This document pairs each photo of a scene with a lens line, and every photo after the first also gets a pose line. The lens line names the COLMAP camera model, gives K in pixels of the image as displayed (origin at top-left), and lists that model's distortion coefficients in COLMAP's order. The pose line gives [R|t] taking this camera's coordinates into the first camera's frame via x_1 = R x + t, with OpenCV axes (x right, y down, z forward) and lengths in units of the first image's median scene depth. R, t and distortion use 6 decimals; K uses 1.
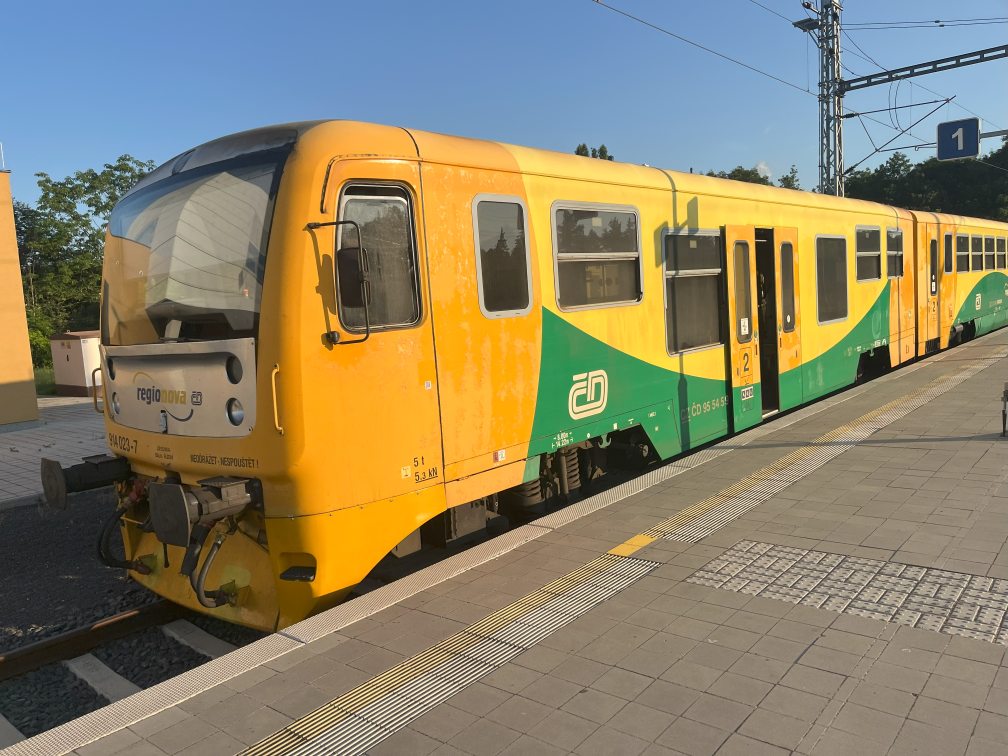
lens RADIAL K [[752.3, 0, 504.0], [0, 752.3, 378.0], [0, 0, 1]] dist [0.004640, -0.003737]
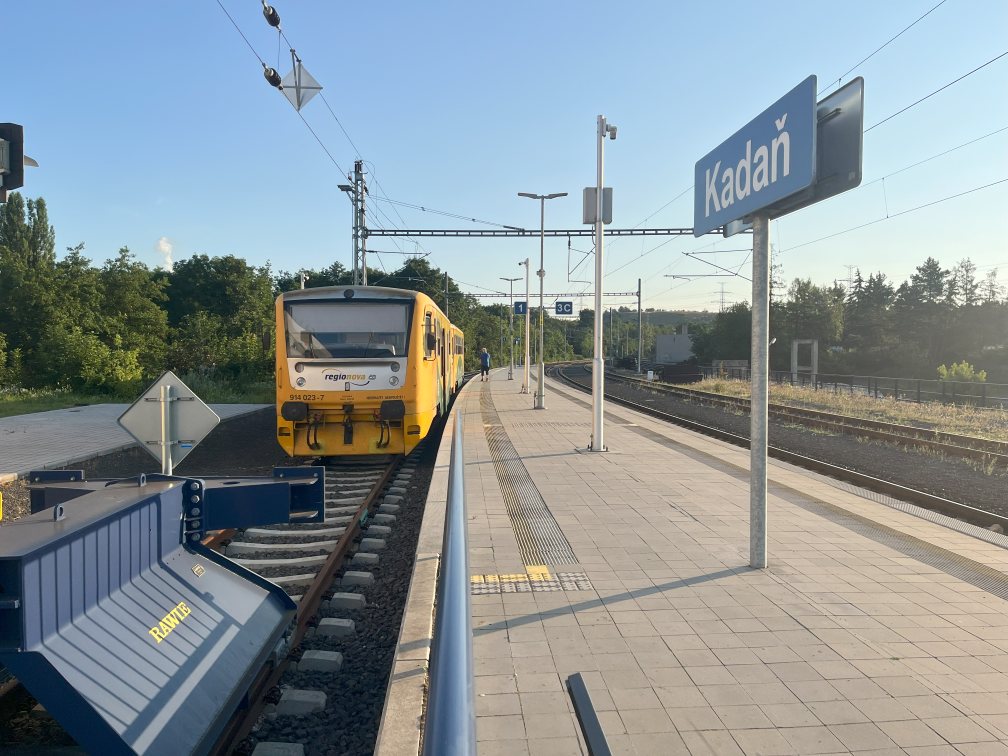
lens RADIAL K [[752.3, 0, 504.0], [0, 752.3, 378.0], [0, 0, 1]] dist [0.004640, -0.003737]
pose [[0.712834, 0.046400, 0.699796, -0.439048], [0.021232, 0.995924, -0.087663, 0.062630], [-0.701011, 0.077347, 0.708943, -0.300351]]
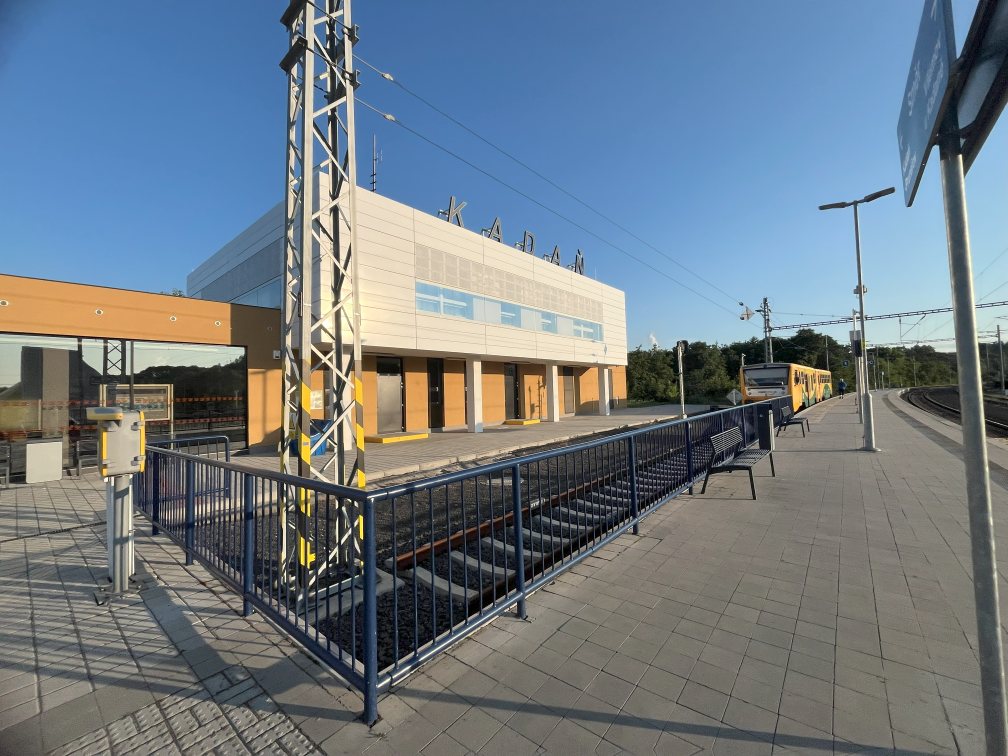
lens RADIAL K [[412.2, 0, 504.0], [0, 412.2, 378.0], [0, 0, 1]] dist [0.006515, -0.000012]
pose [[0.999238, 0.037075, 0.012195, -0.807204], [-0.035095, 0.990236, -0.134911, 0.140661], [-0.017078, 0.134381, 0.990783, -0.851462]]
